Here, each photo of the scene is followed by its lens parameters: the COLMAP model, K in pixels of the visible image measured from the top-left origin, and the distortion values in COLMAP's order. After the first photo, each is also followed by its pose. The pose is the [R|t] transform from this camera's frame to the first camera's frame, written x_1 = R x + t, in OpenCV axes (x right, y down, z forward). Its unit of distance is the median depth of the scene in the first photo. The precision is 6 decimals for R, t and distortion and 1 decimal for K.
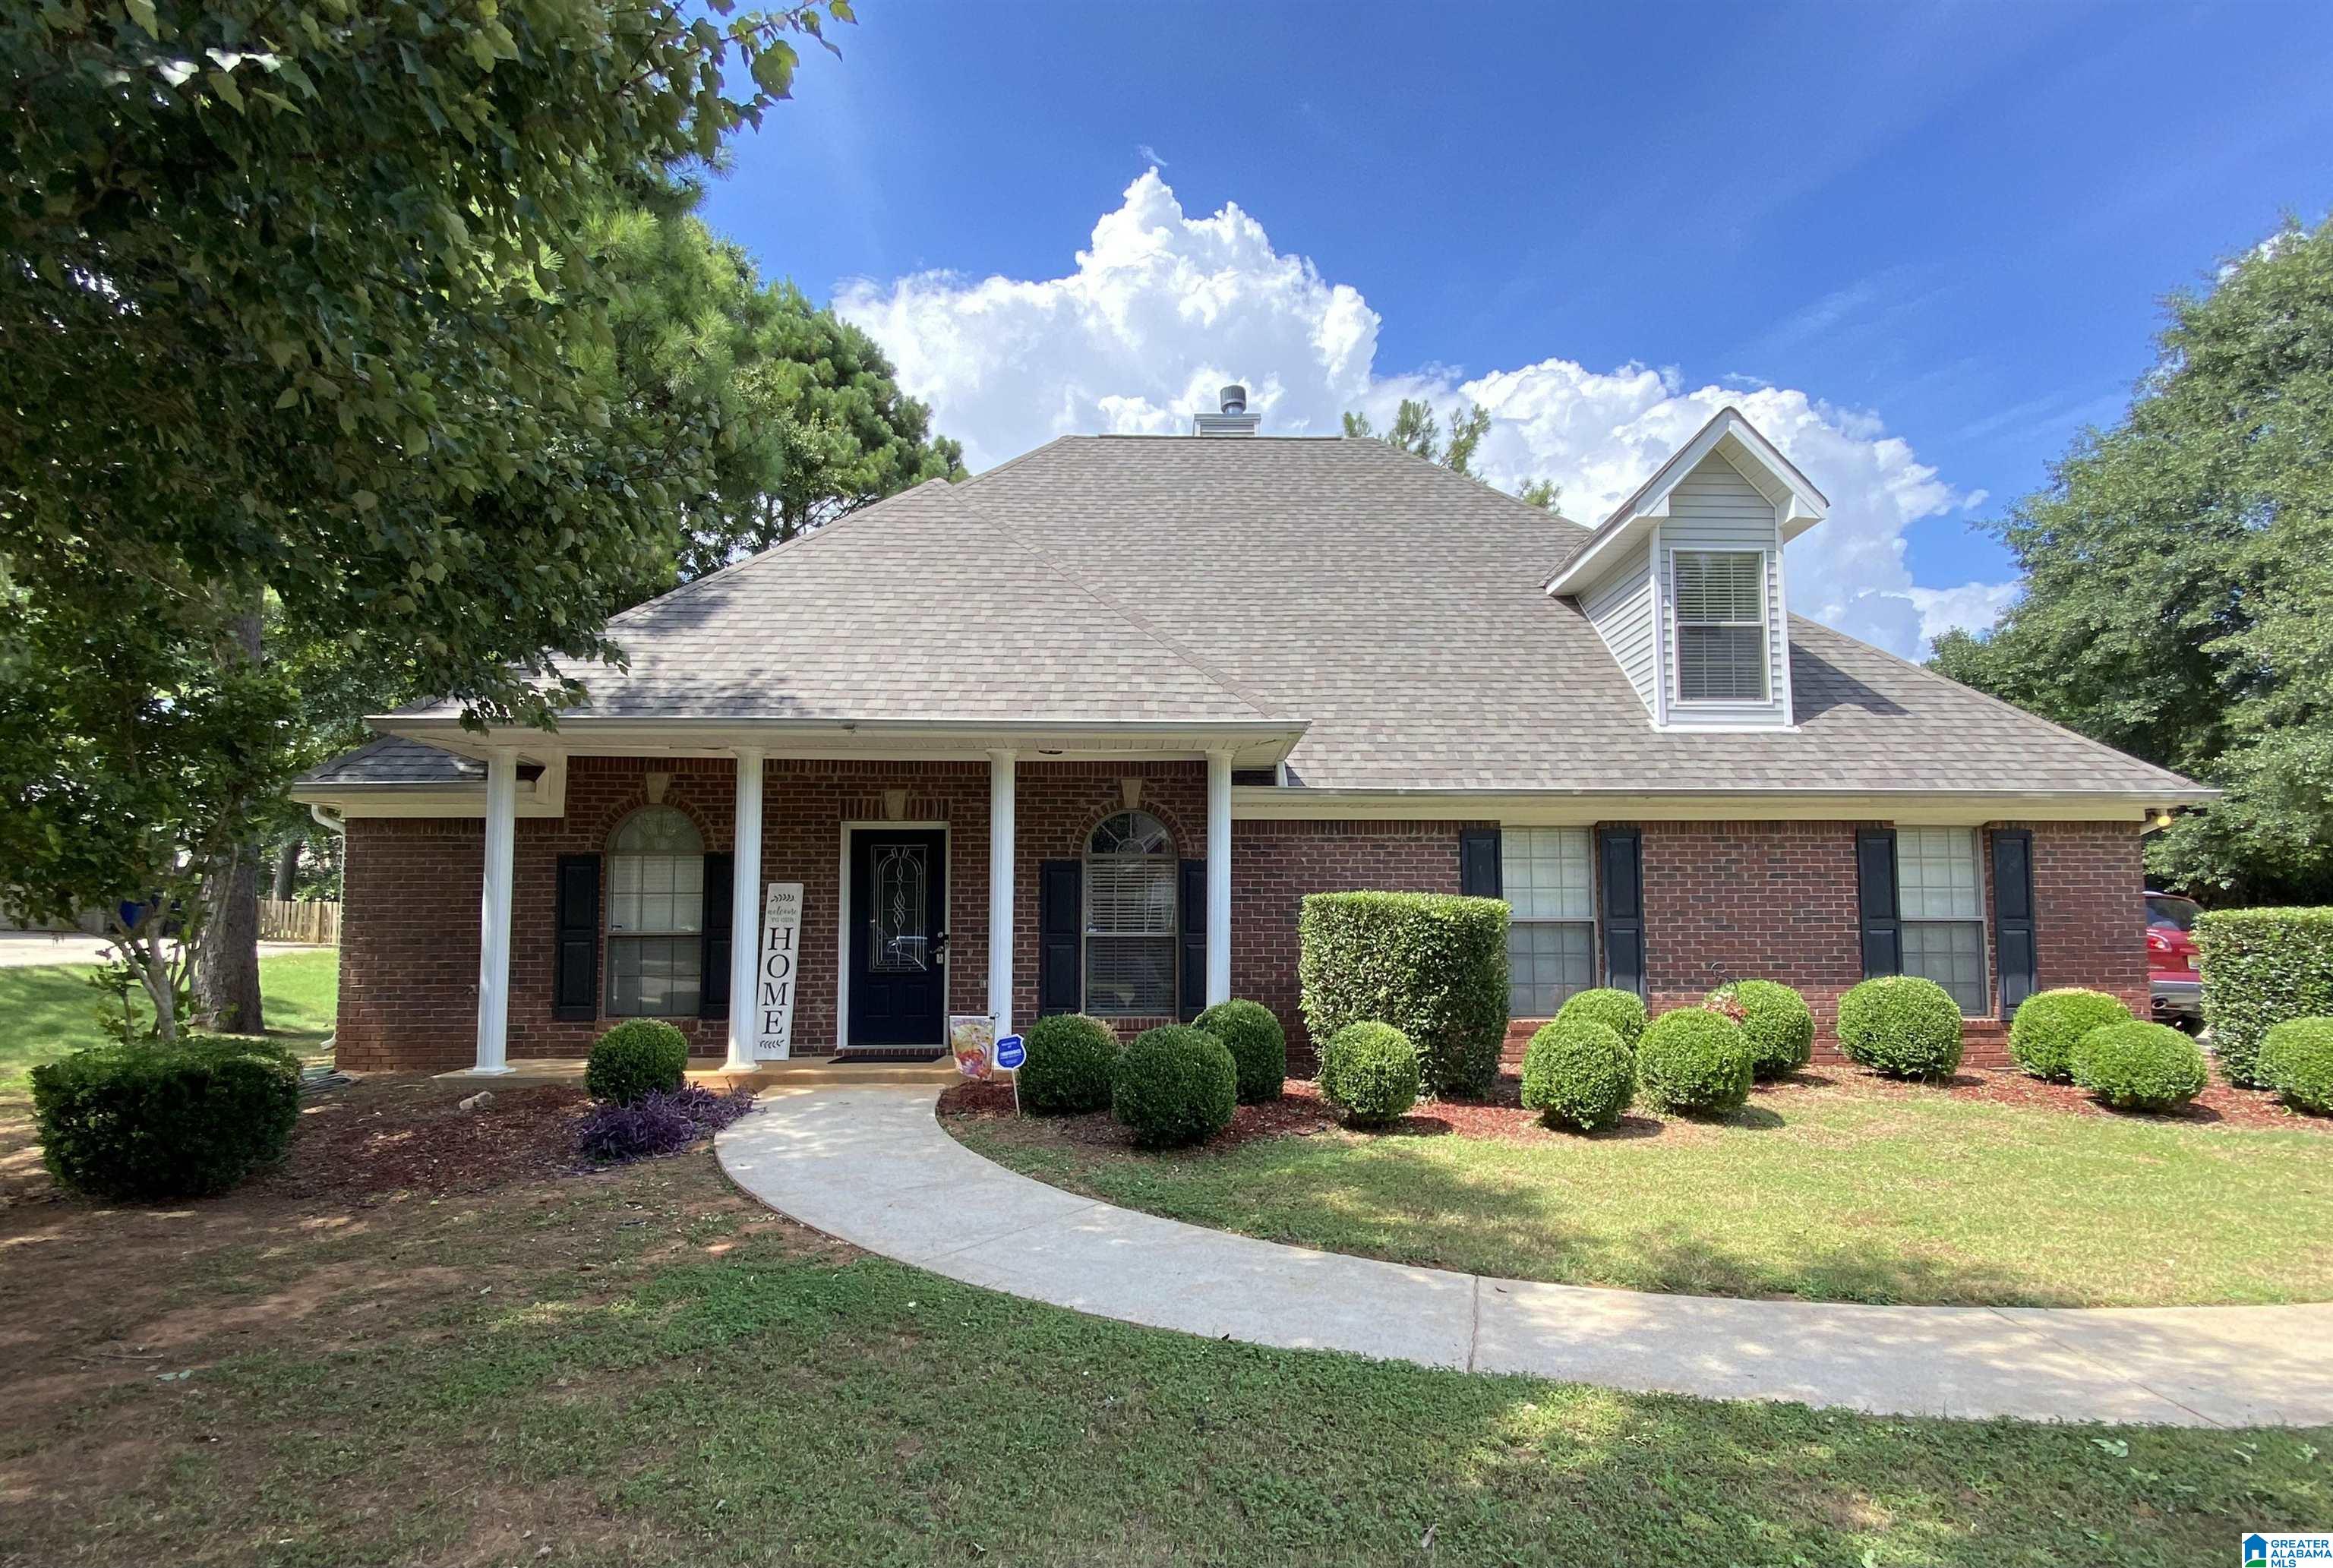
lens RADIAL K [[1154.6, 0, 1166.5], [0, 1154.6, 784.0], [0, 0, 1]] dist [0.000439, 0.000139]
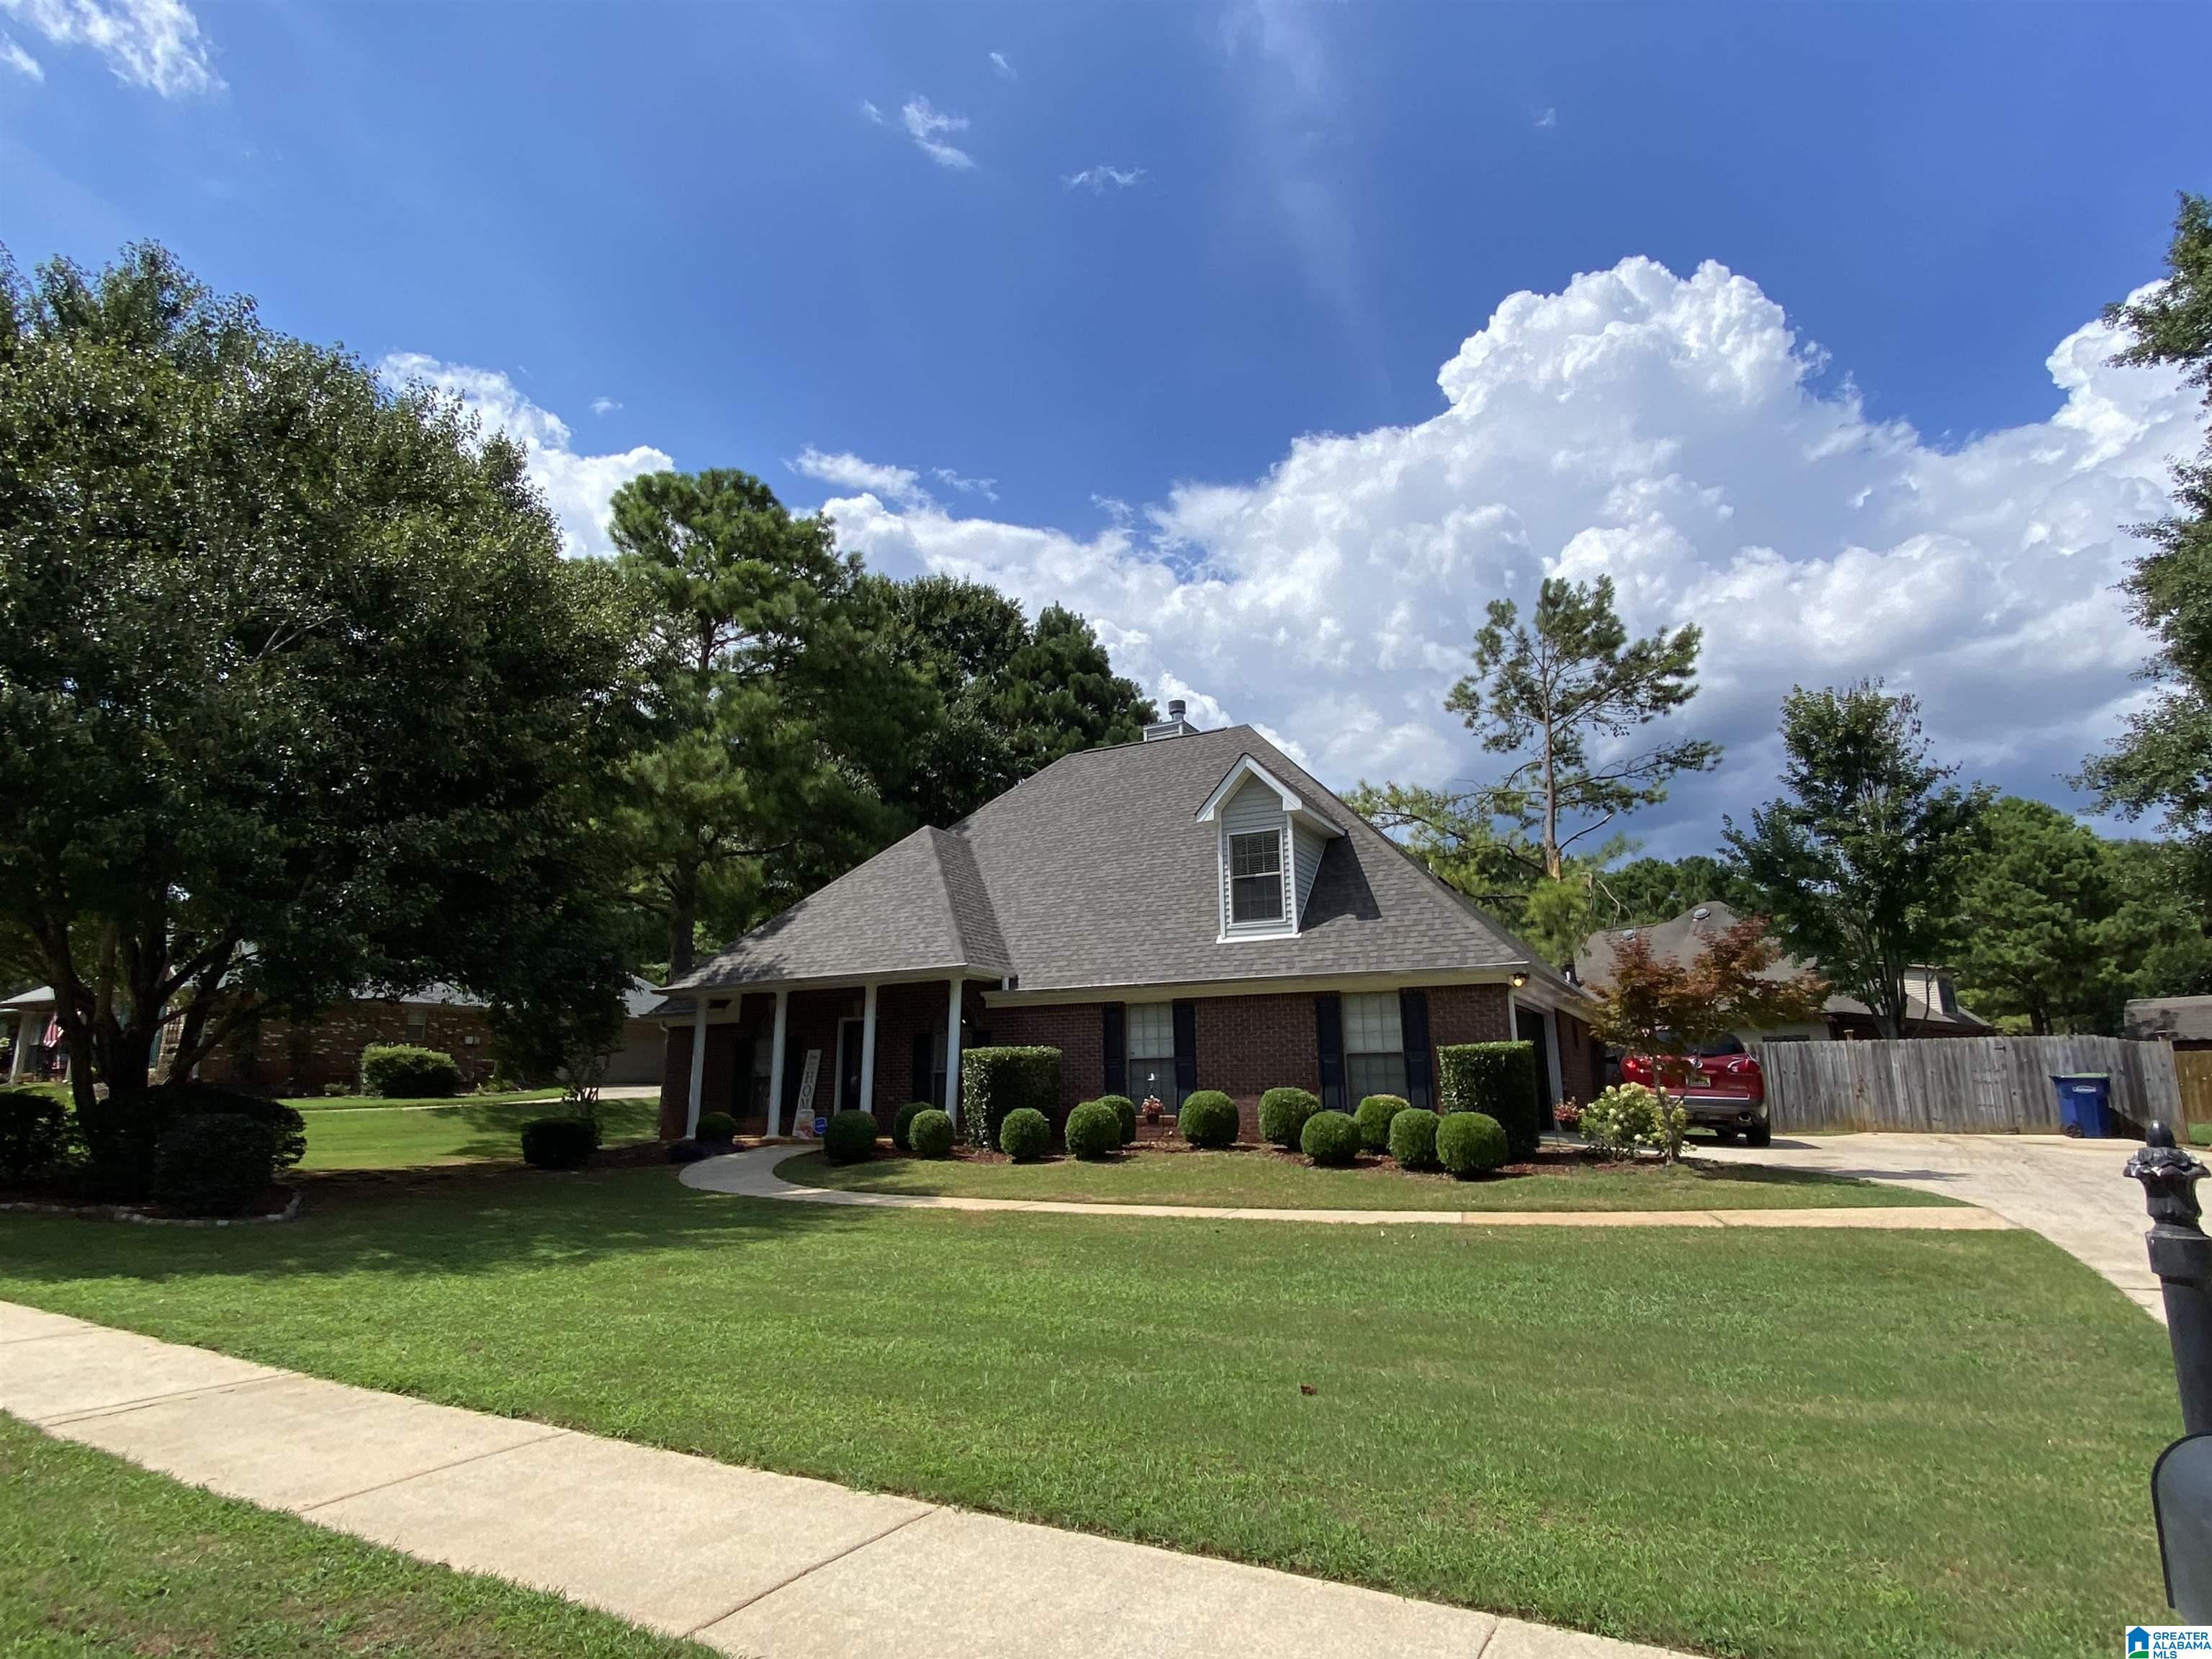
lens RADIAL K [[1113.6, 0, 1106.0], [0, 1113.6, 829.5], [0, 0, 1]] dist [-0.001055, -0.000690]
pose [[0.881507, -0.119504, -0.456797, 1.044455], [0.084110, 0.991711, -0.097132, -0.066606], [0.464619, 0.047201, 0.884252, -0.537315]]
